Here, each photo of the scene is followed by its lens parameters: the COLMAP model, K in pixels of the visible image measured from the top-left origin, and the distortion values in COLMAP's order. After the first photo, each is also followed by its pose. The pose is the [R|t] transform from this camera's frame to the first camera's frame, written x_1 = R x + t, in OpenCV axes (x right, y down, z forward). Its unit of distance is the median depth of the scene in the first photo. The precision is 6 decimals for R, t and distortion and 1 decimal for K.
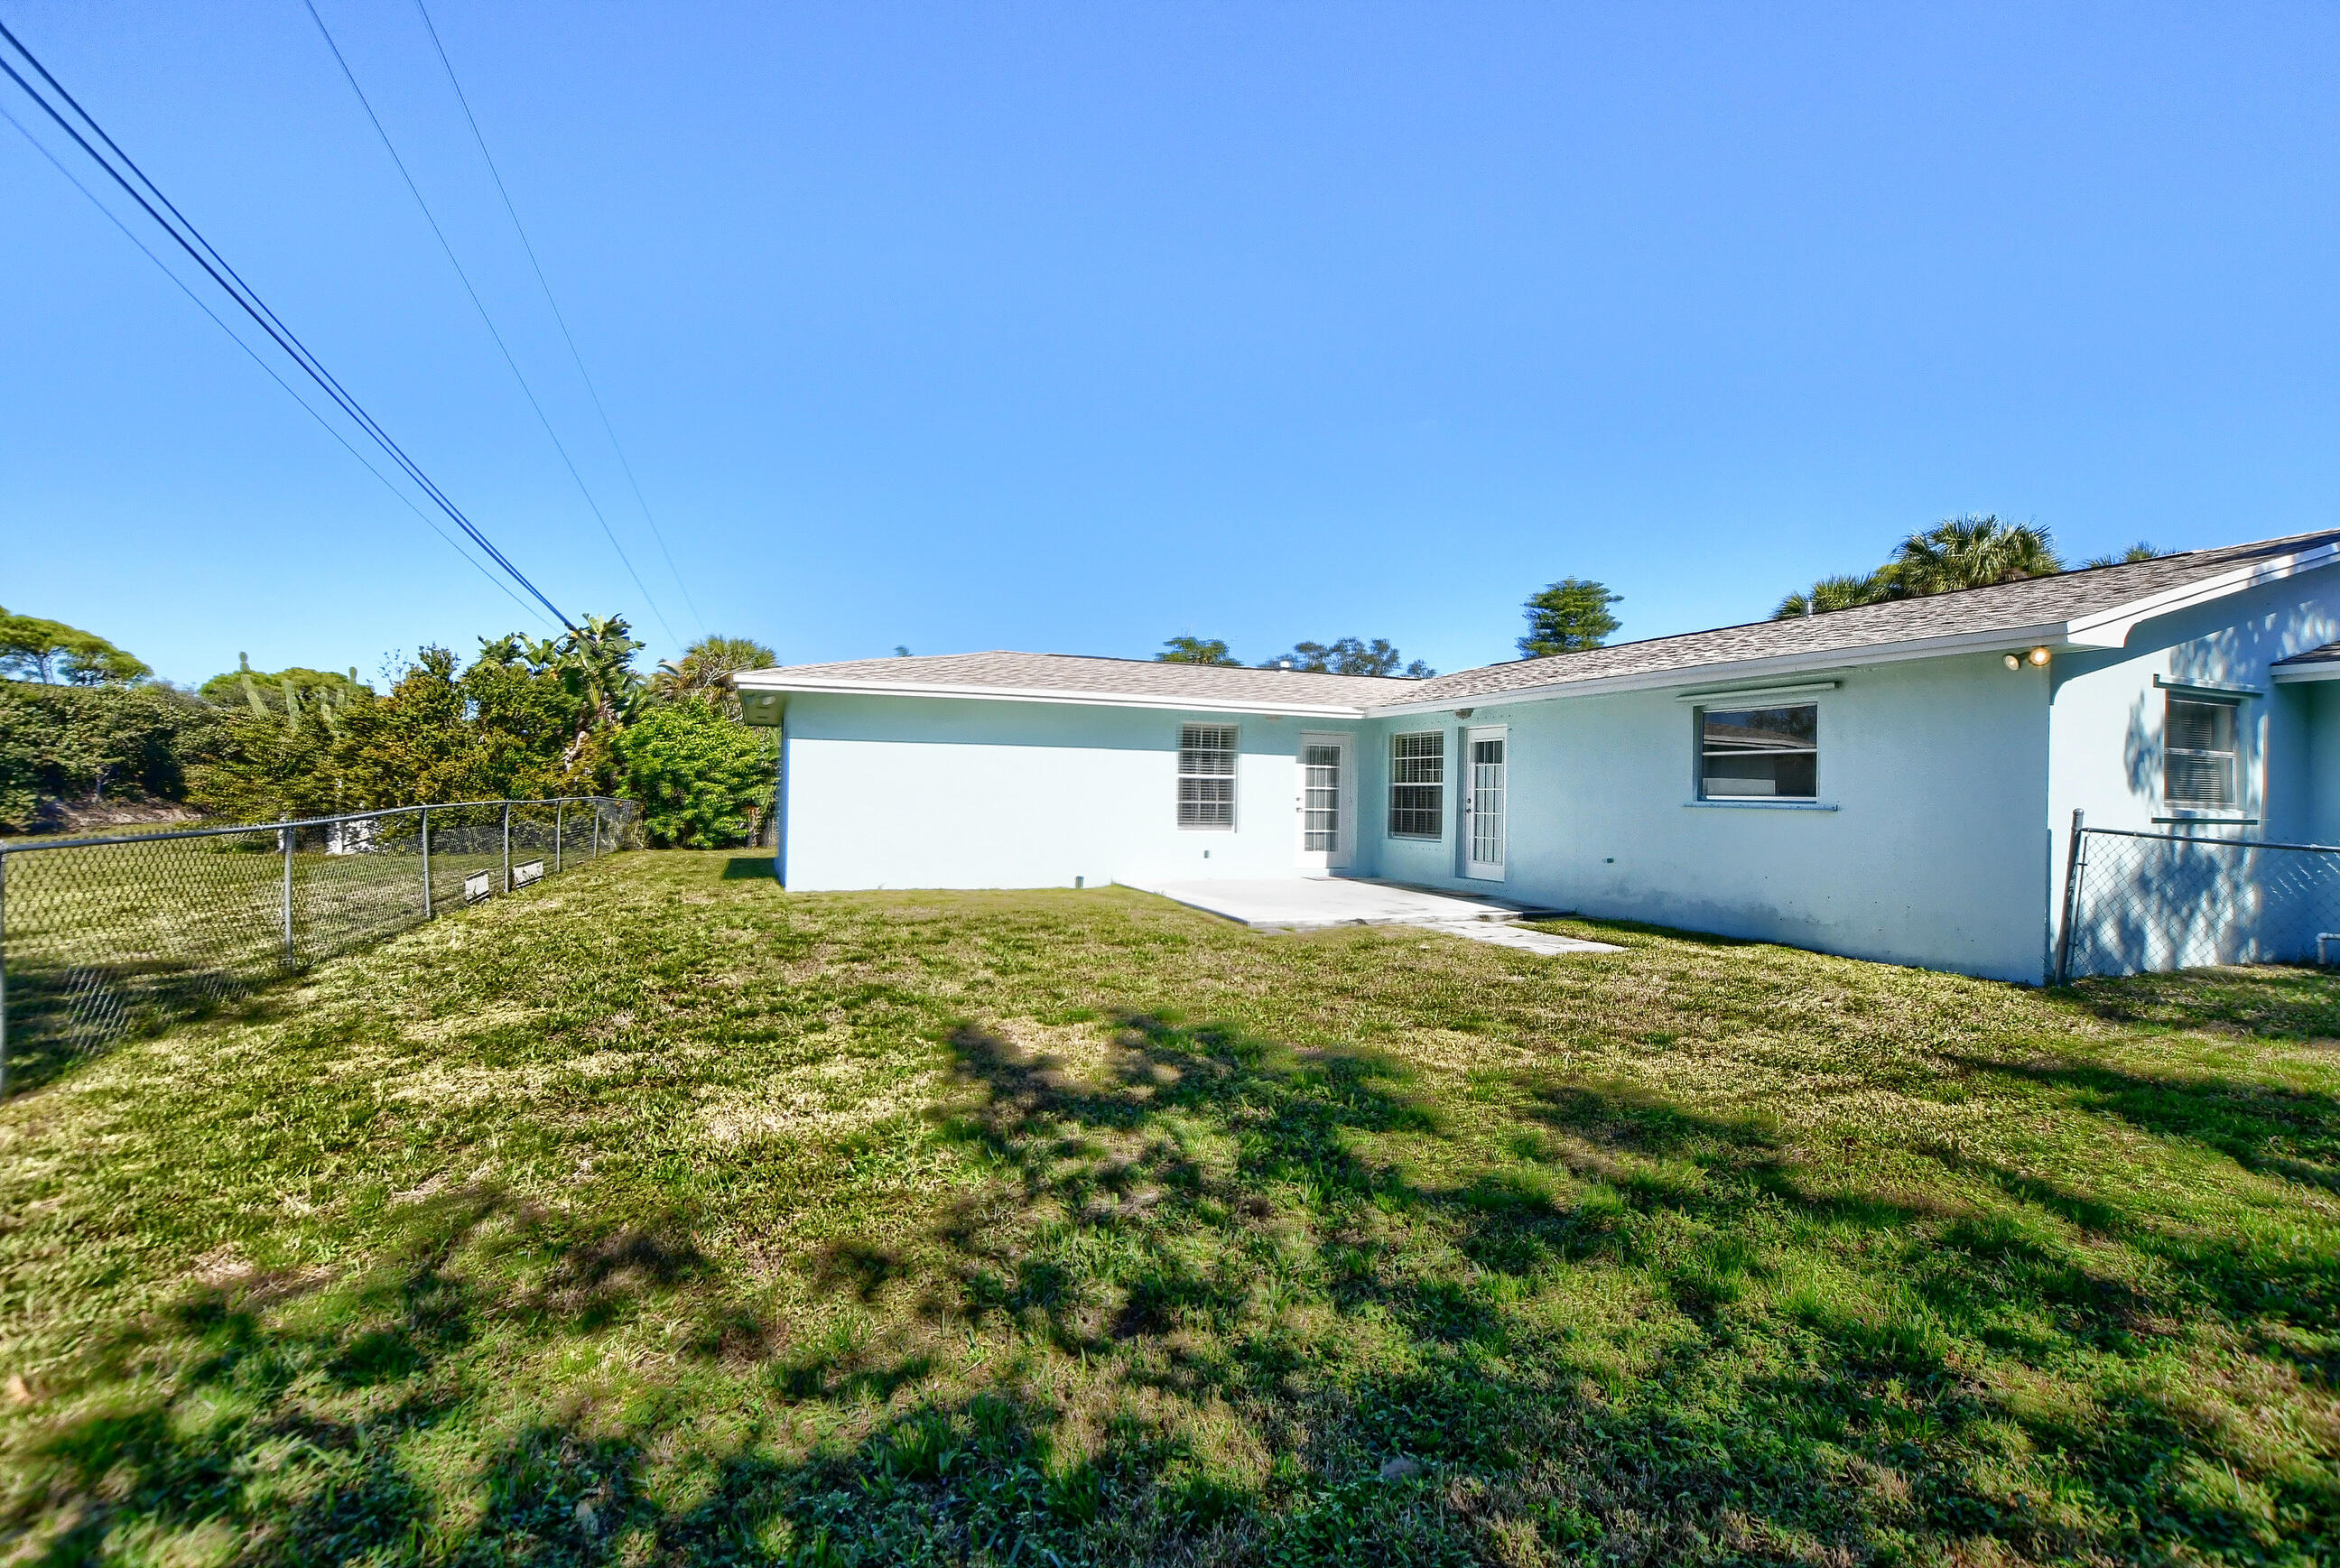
lens RADIAL K [[1053.5, 0, 1180.4], [0, 1053.5, 787.5], [0, 0, 1]] dist [0.004386, 0.000037]
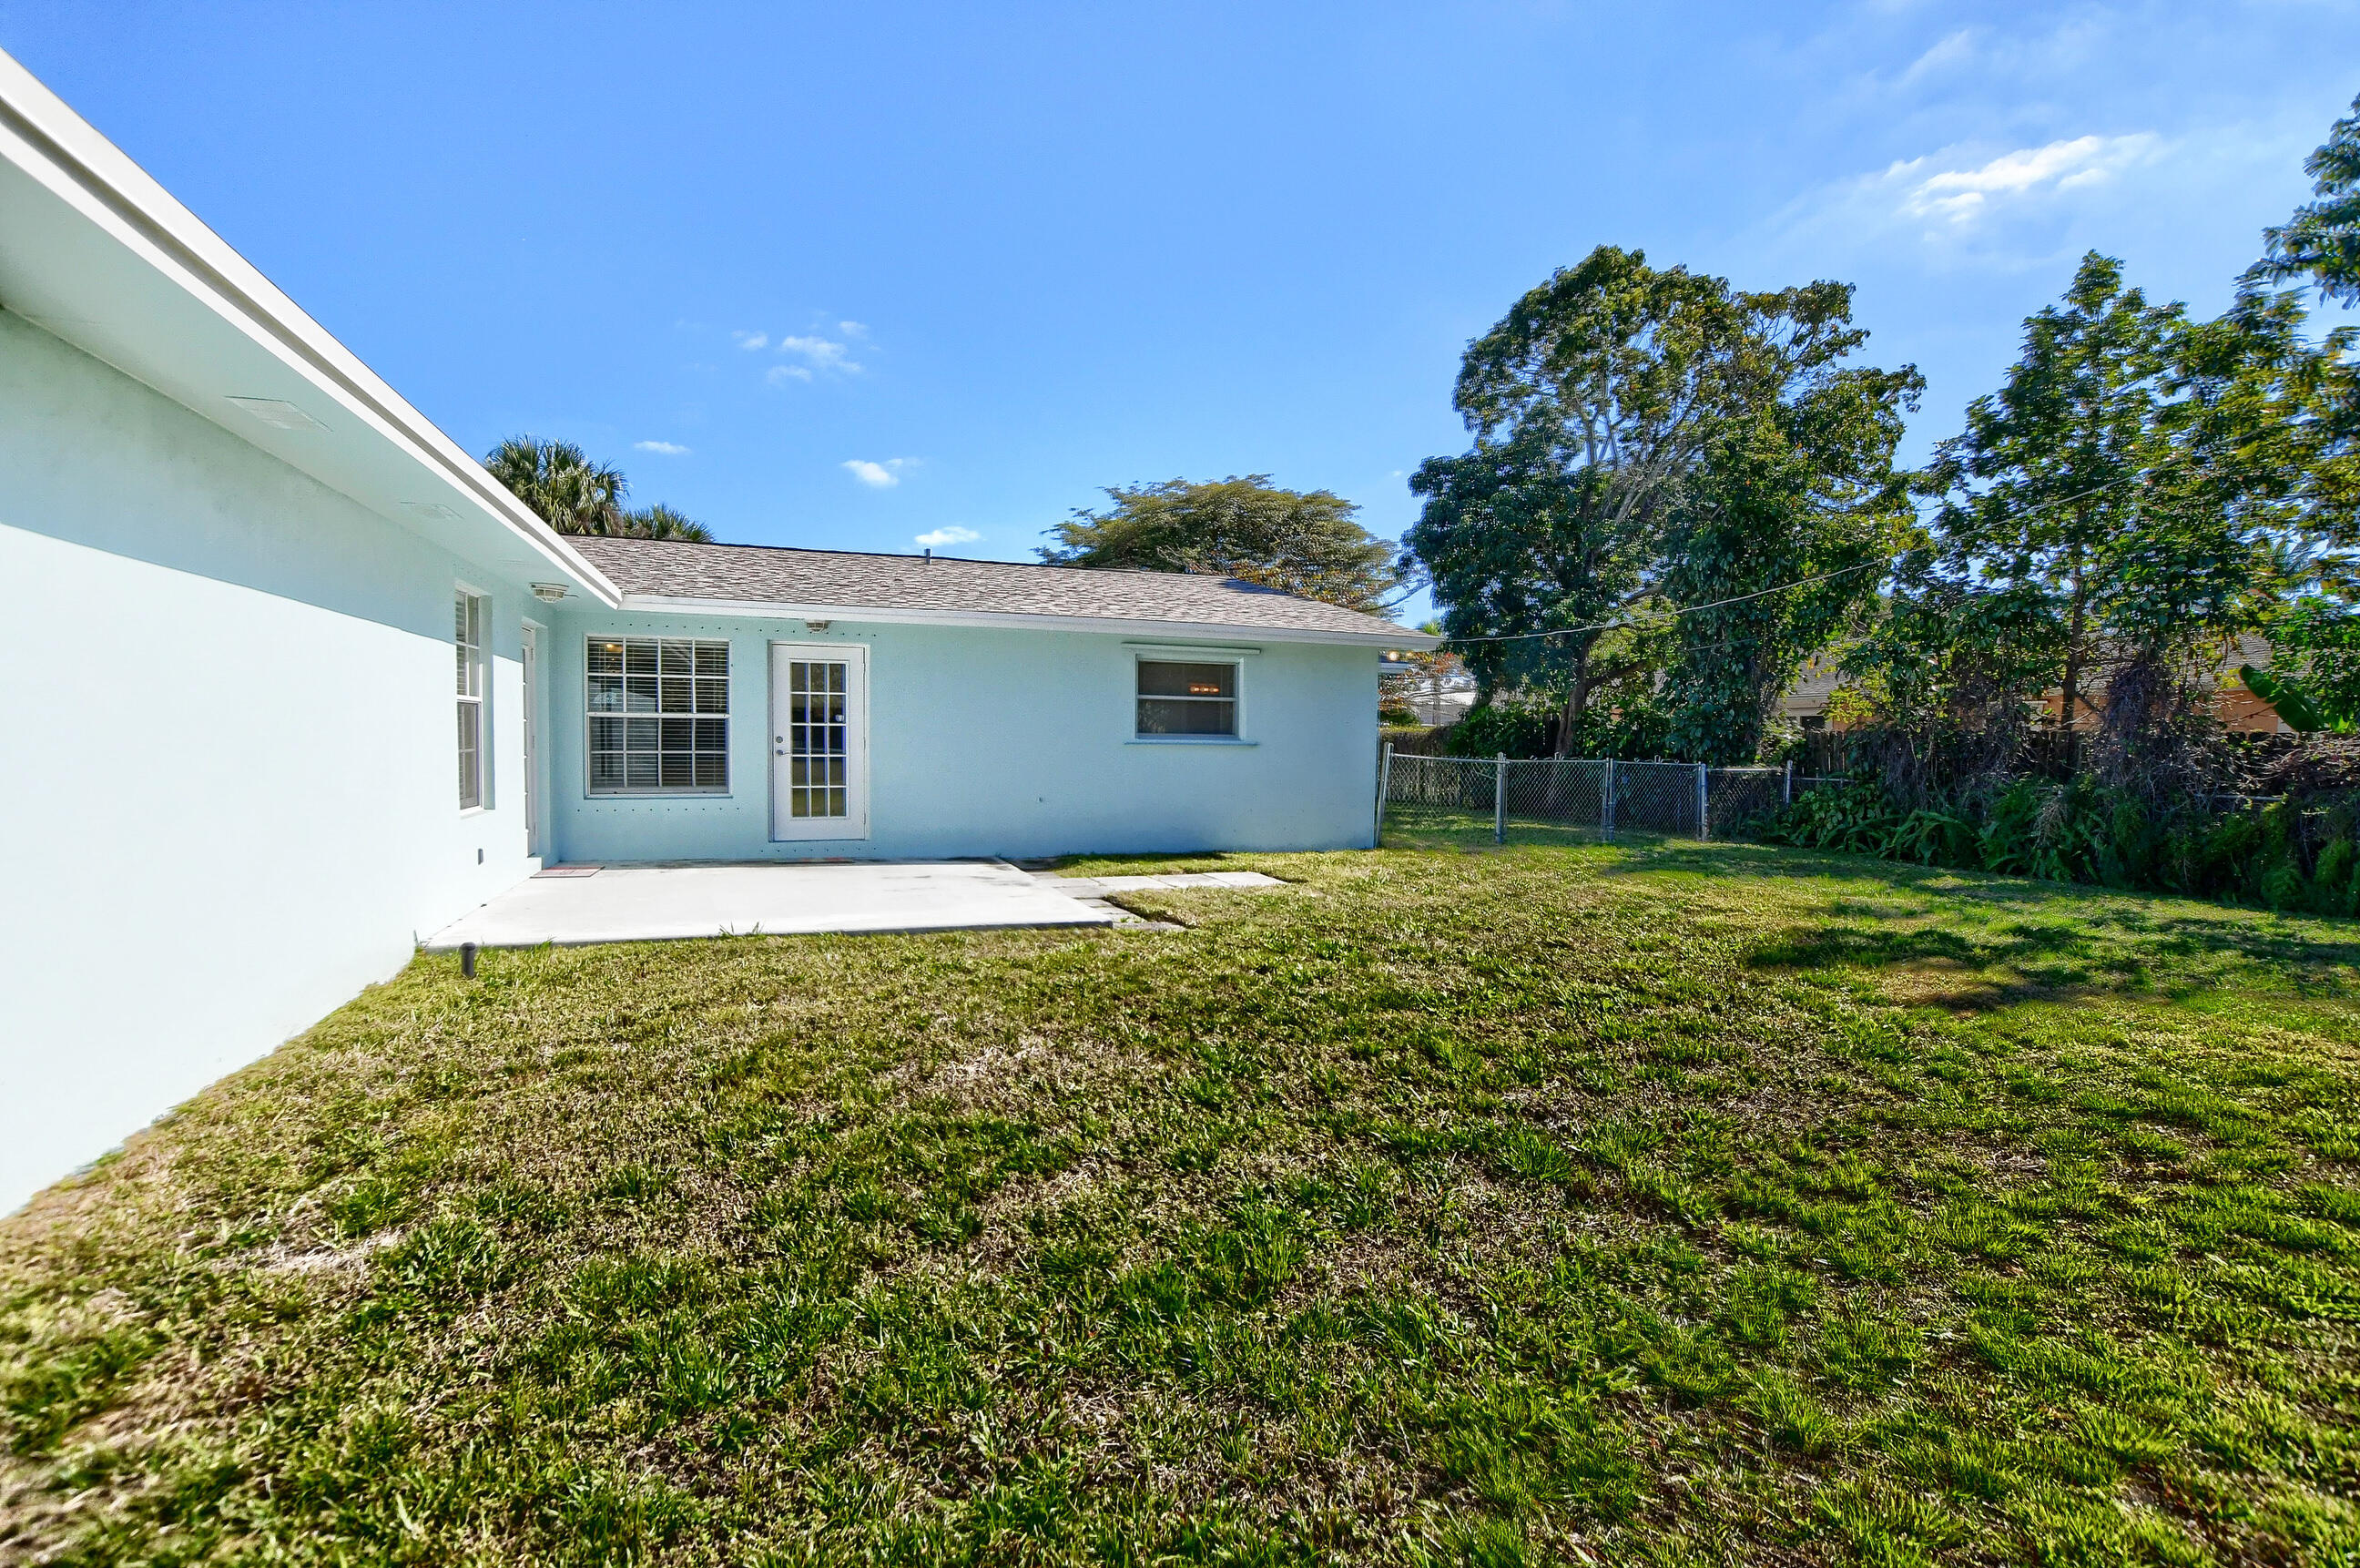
lens RADIAL K [[1062.6, 0, 1177.6], [0, 1062.6, 777.7], [0, 0, 1]] dist [0.004386, 0.000037]
pose [[0.036371, -0.040421, 0.998521, -0.481939], [-0.011457, 0.999099, 0.040861, 0.005248], [-0.999273, -0.012926, 0.035876, 0.689064]]
